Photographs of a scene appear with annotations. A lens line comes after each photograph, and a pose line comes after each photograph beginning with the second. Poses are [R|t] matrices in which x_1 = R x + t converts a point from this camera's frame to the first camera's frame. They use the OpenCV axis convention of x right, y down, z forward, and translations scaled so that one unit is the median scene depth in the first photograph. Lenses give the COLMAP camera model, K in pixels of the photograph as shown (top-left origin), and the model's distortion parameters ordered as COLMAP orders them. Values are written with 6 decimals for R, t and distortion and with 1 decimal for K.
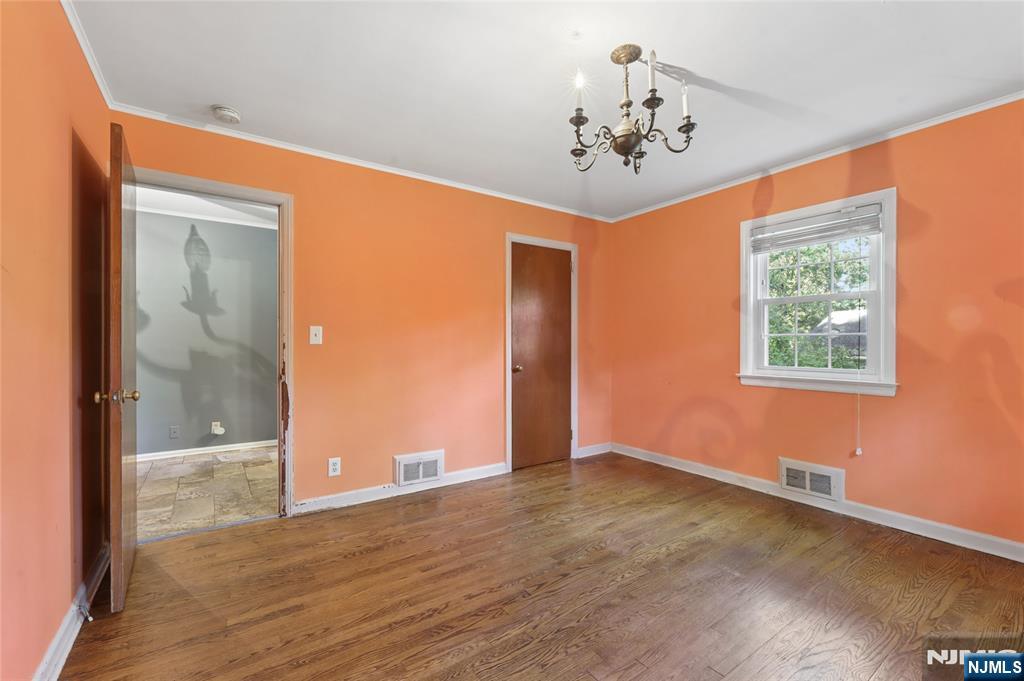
lens RADIAL K [[425.2, 0, 510.3], [0, 425.2, 357.0], [0, 0, 1]] dist [-0.001084, 0.000191]
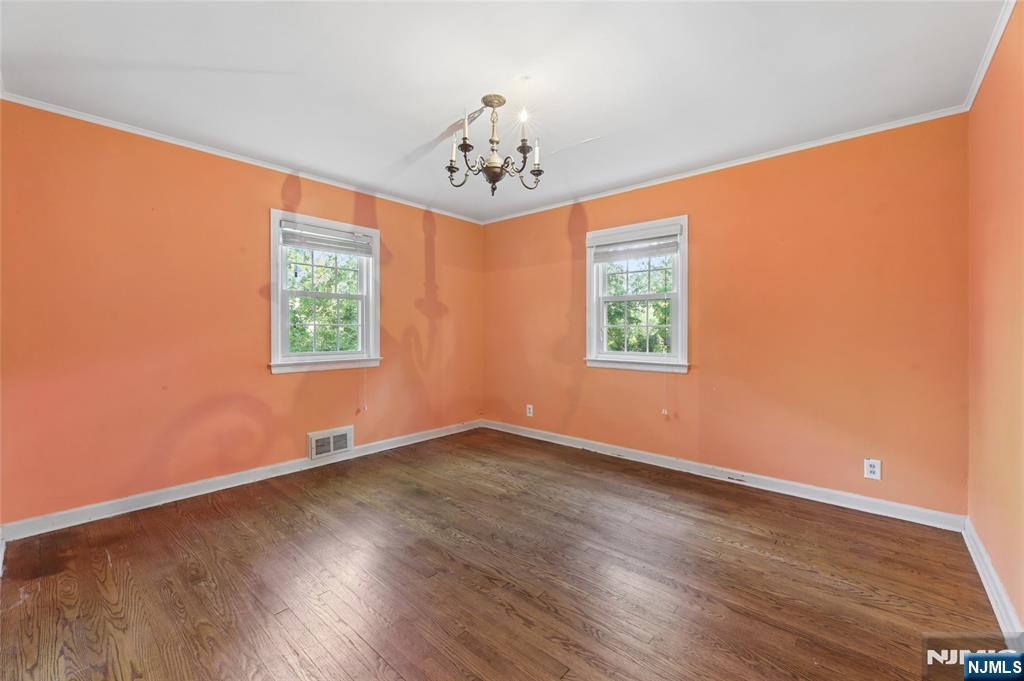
lens RADIAL K [[407.4, 0, 512.0], [0, 407.4, 340.5], [0, 0, 1]] dist [-0.000305, -0.000130]
pose [[-0.219865, -0.025584, 0.975195, -0.585020], [0.030226, 0.998997, 0.033023, -0.031469], [-0.975062, 0.036737, -0.218872, 0.783120]]
